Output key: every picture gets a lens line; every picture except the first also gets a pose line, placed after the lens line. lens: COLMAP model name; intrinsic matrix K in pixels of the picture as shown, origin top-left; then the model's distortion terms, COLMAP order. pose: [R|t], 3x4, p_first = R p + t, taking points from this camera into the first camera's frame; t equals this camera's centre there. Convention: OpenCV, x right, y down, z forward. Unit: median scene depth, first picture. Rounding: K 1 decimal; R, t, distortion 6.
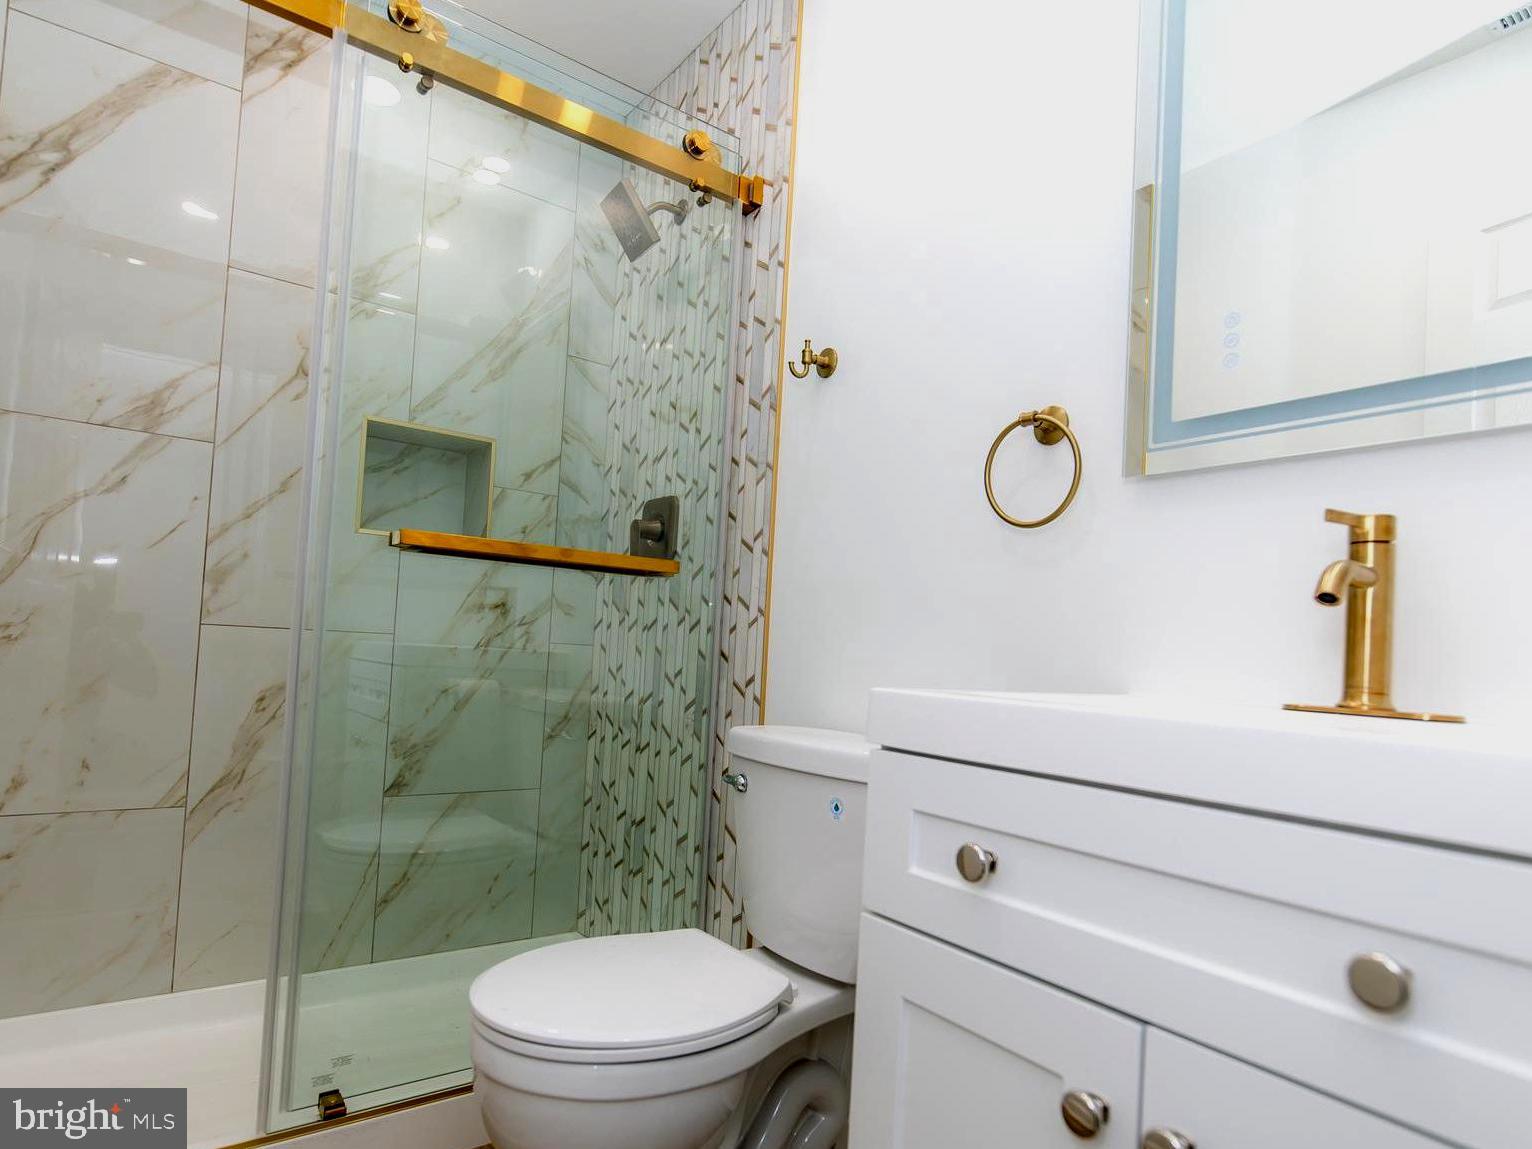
lens RADIAL K [[840.5, 0, 694.4], [0, 840.5, 580.0], [0, 0, 1]] dist [-0.000208, 0.000241]
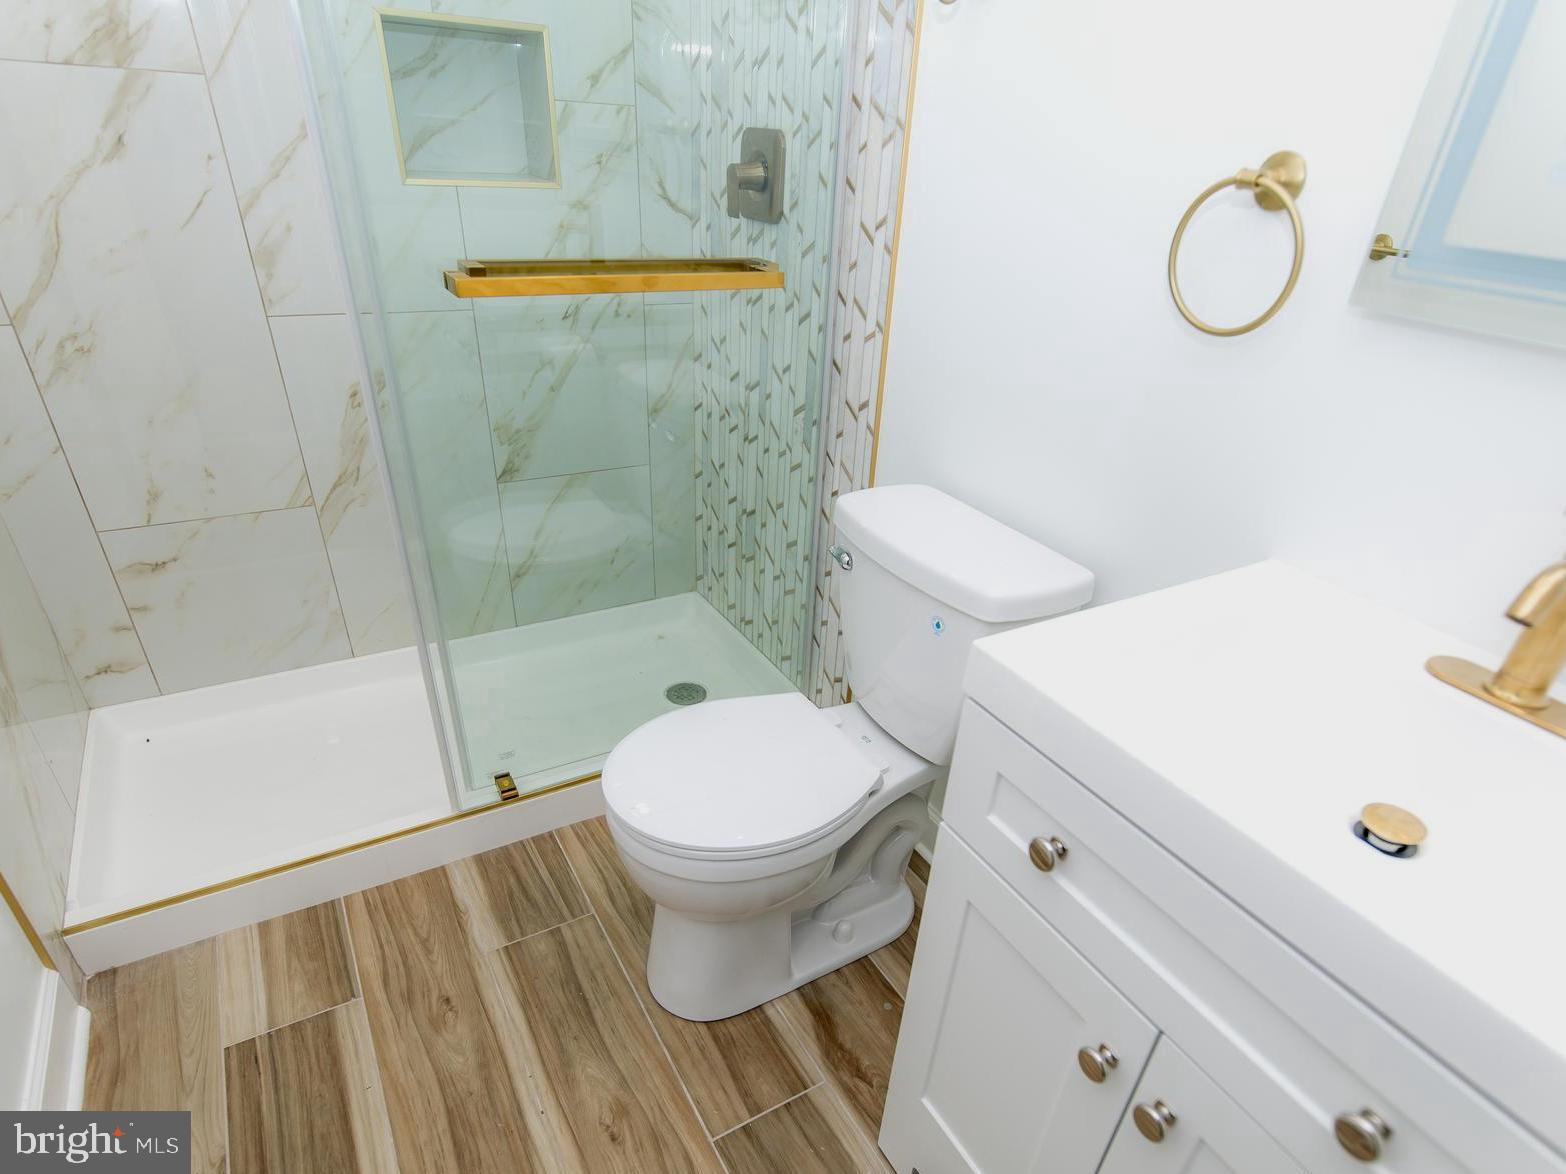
lens RADIAL K [[870.4, 0, 743.8], [0, 870.4, 579.7], [0, 0, 1]] dist [-0.001860, -0.000269]
pose [[0.996357, 0.005598, -0.085091, 0.016061], [0.042476, 0.832662, 0.552150, -0.221705], [0.073943, -0.553754, 0.829391, 0.093295]]
